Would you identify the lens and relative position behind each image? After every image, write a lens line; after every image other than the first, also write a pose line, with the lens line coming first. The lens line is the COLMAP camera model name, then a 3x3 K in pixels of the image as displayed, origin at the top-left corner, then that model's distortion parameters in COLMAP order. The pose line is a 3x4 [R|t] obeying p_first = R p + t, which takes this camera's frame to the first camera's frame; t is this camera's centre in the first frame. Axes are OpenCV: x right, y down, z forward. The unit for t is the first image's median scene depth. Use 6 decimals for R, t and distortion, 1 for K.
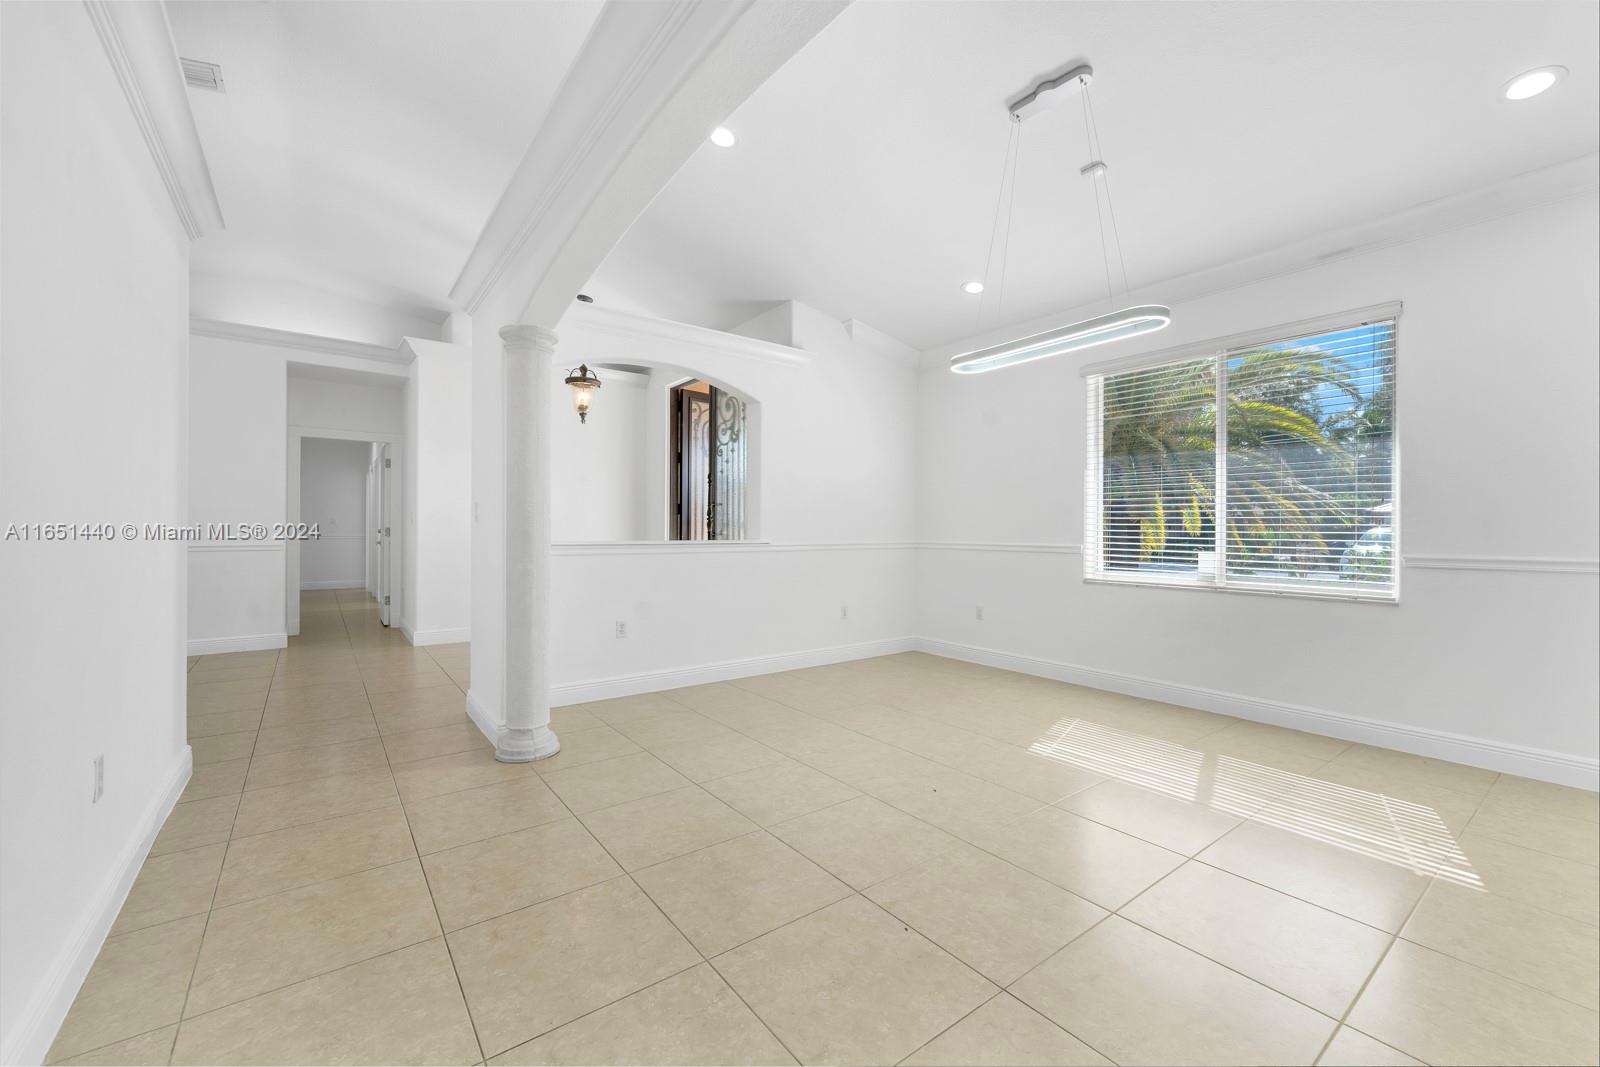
lens RADIAL K [[651.4, 0, 804.9], [0, 651.4, 529.5], [0, 0, 1]] dist [-0.000246, 0.000058]
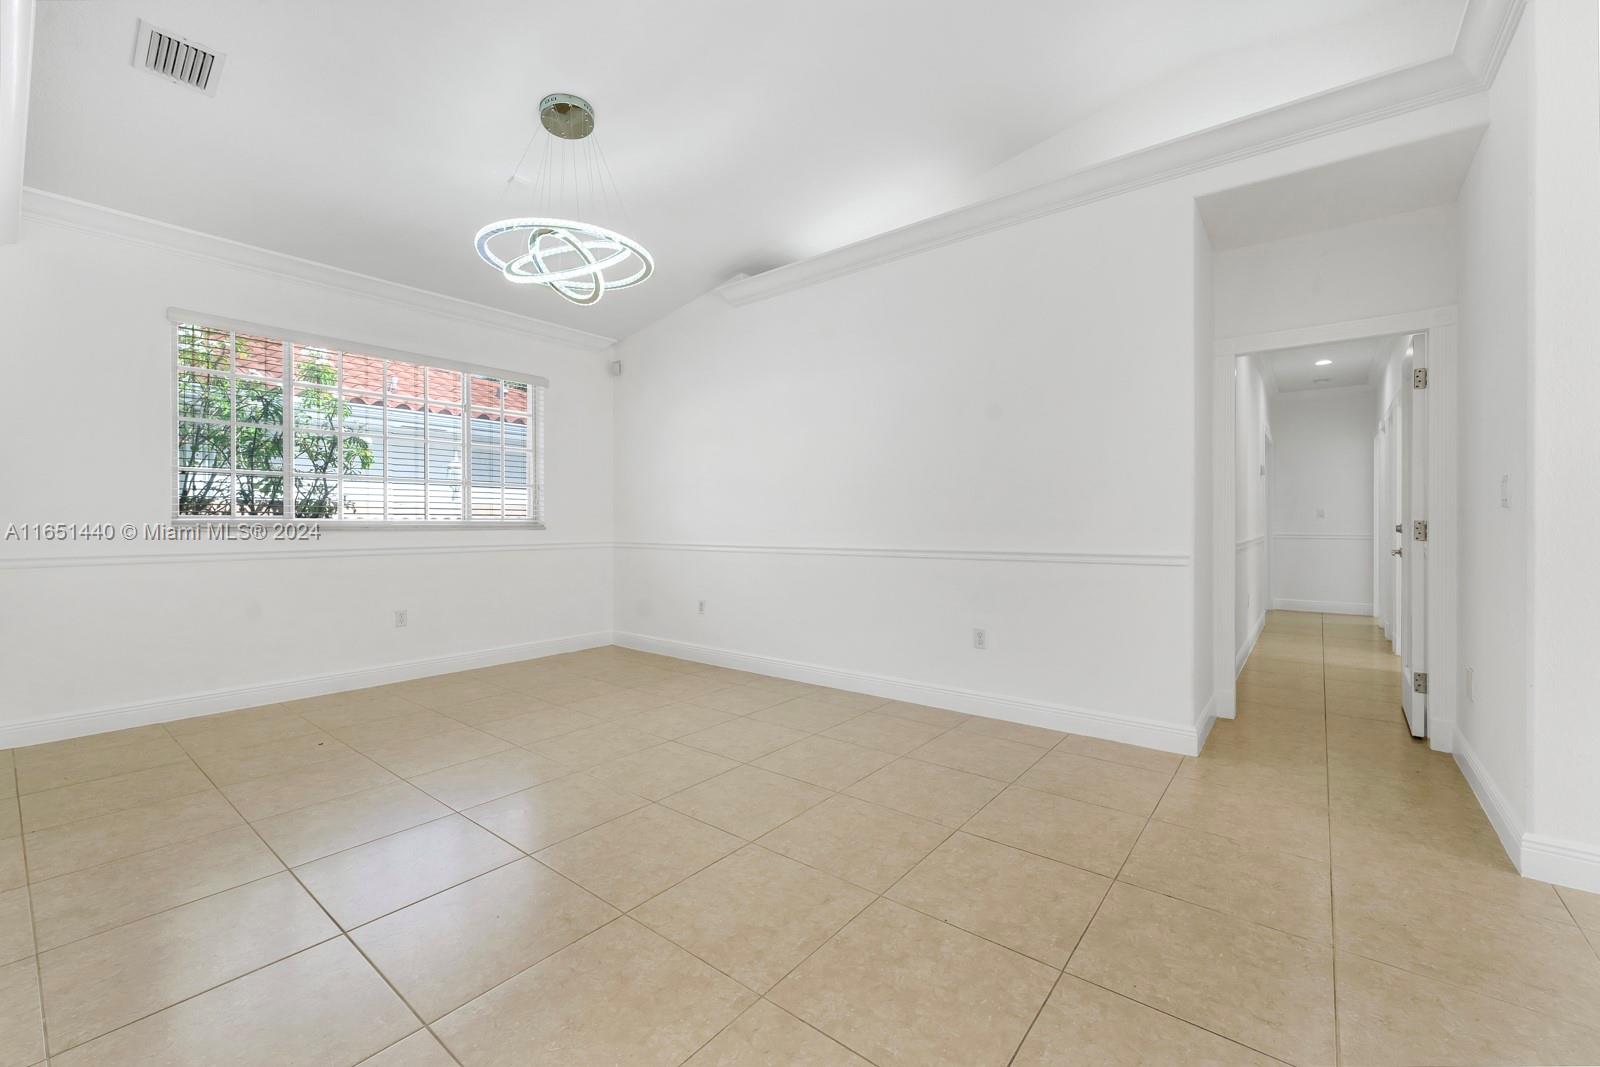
lens RADIAL K [[651.4, 0, 803.2], [0, 651.4, 532.1], [0, 0, 1]] dist [-0.000246, 0.000058]
pose [[0.251351, 0.003331, -0.967890, -0.306292], [0.005567, 0.999973, 0.004888, 0.000012], [0.967880, -0.006617, 0.251325, 0.463892]]
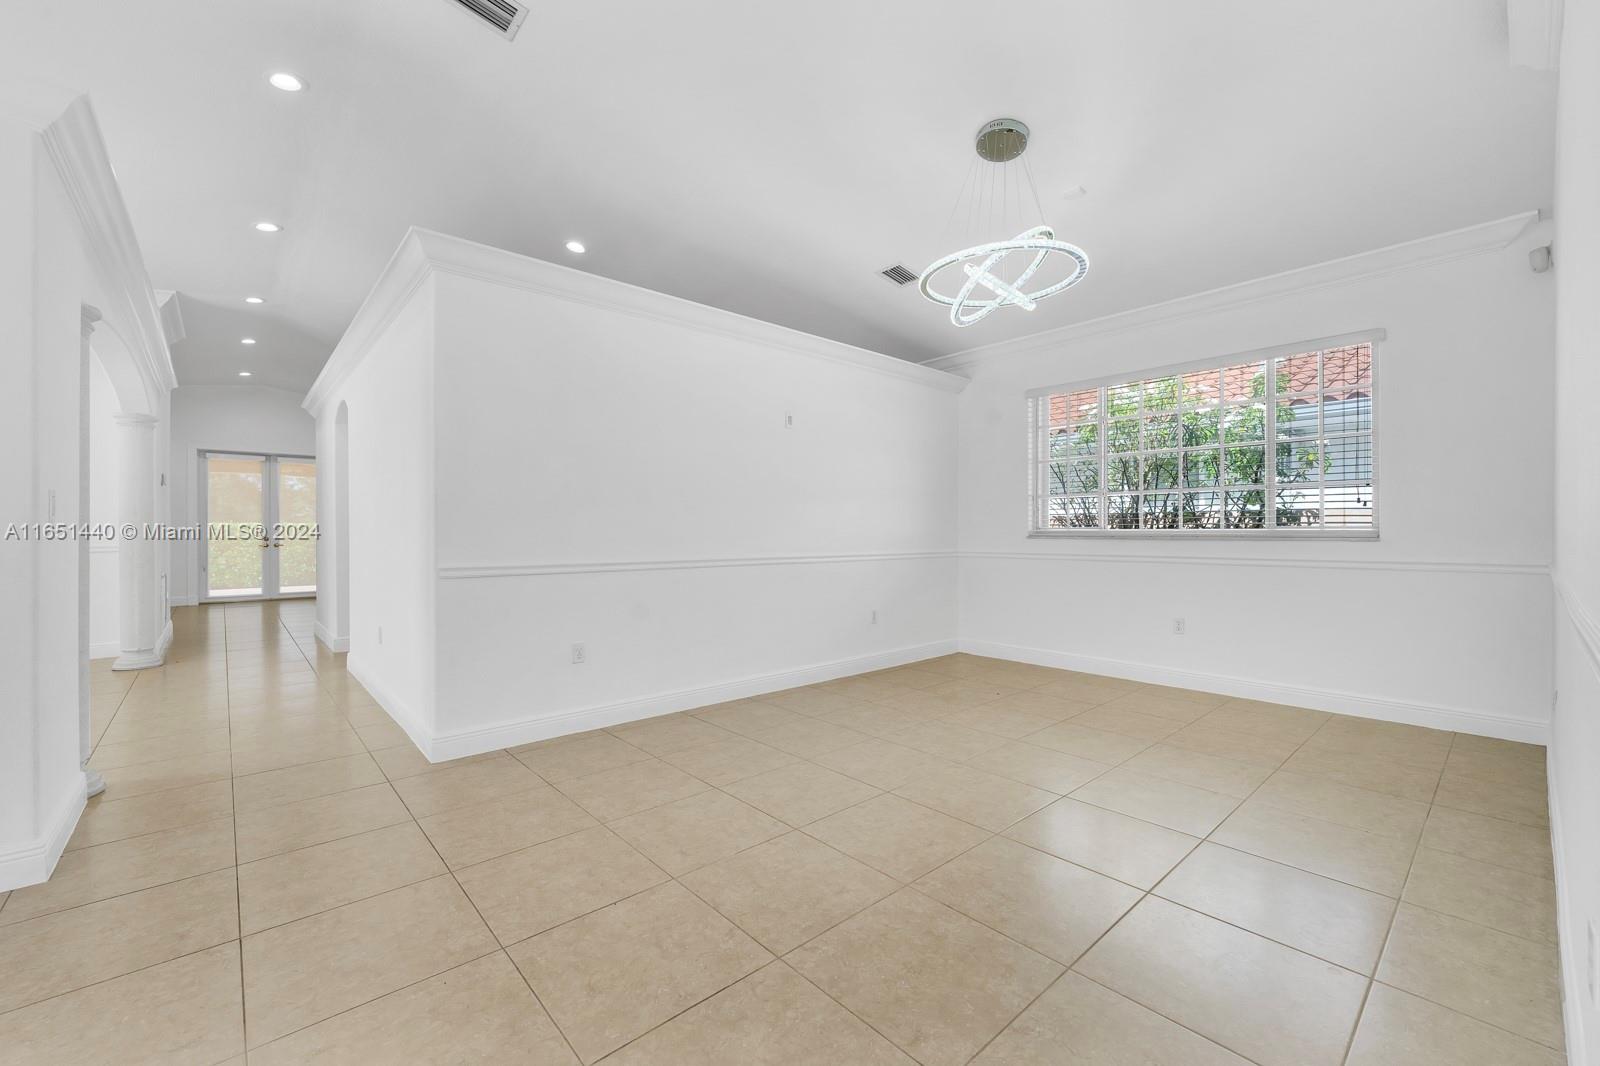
lens RADIAL K [[651.4, 0, 798.8], [0, 651.4, 538.9], [0, 0, 1]] dist [-0.000246, 0.000058]
pose [[-0.996801, -0.008189, -0.079500, -0.582739], [-0.008750, 0.999939, 0.006720, -0.002683], [0.079440, 0.007394, -0.996812, 0.846075]]
